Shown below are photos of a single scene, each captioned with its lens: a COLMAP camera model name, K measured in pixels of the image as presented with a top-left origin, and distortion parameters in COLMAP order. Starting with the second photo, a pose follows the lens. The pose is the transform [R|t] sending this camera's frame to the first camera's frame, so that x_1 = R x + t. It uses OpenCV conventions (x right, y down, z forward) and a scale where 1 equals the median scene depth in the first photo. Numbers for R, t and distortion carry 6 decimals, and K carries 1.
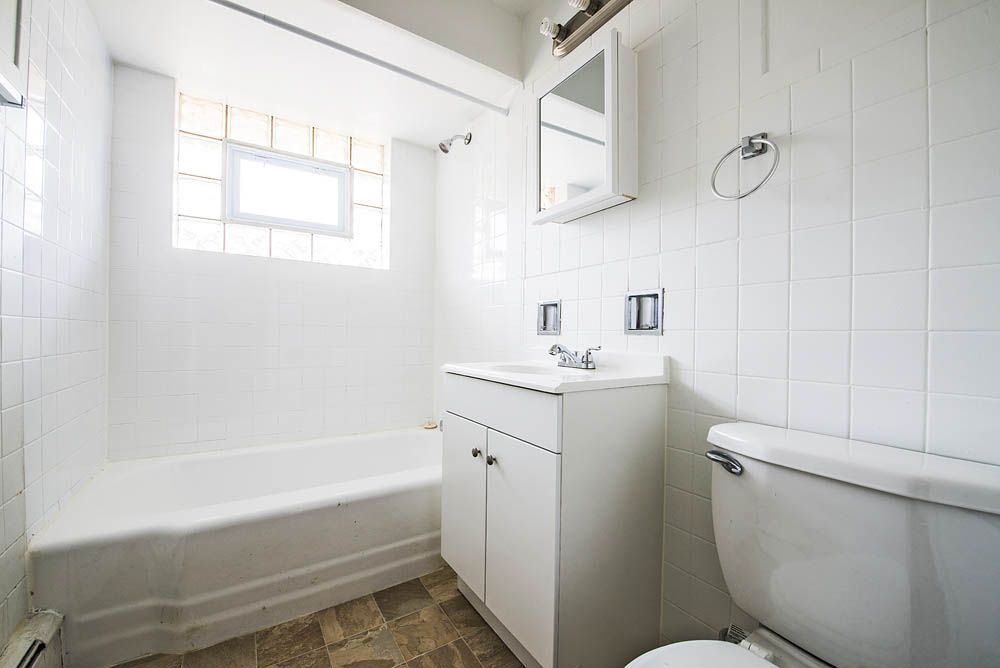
lens RADIAL K [[400.3, 0, 497.8], [0, 400.3, 337.7], [0, 0, 1]] dist [-0.006755, -0.004272]
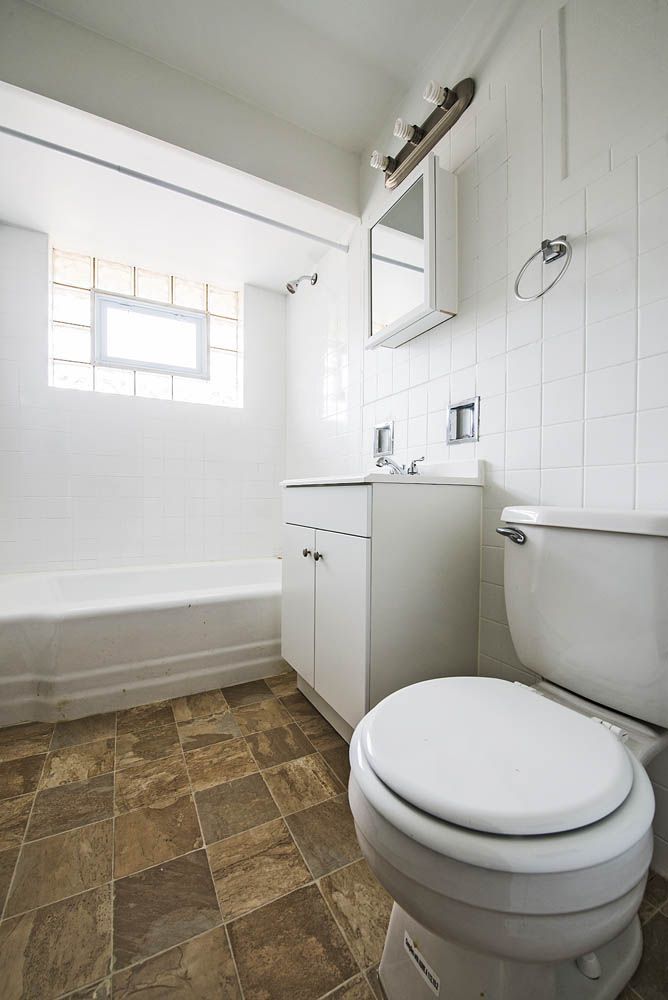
lens RADIAL K [[400.3, 0, 337.5], [0, 400.3, 504.8], [0, 0, 1]] dist [-0.006755, -0.004272]
pose [[0.996833, -0.005005, -0.079365, 0.102139], [0.006253, 0.999861, 0.015479, 0.119387], [0.079277, -0.015926, 0.996725, -0.073266]]
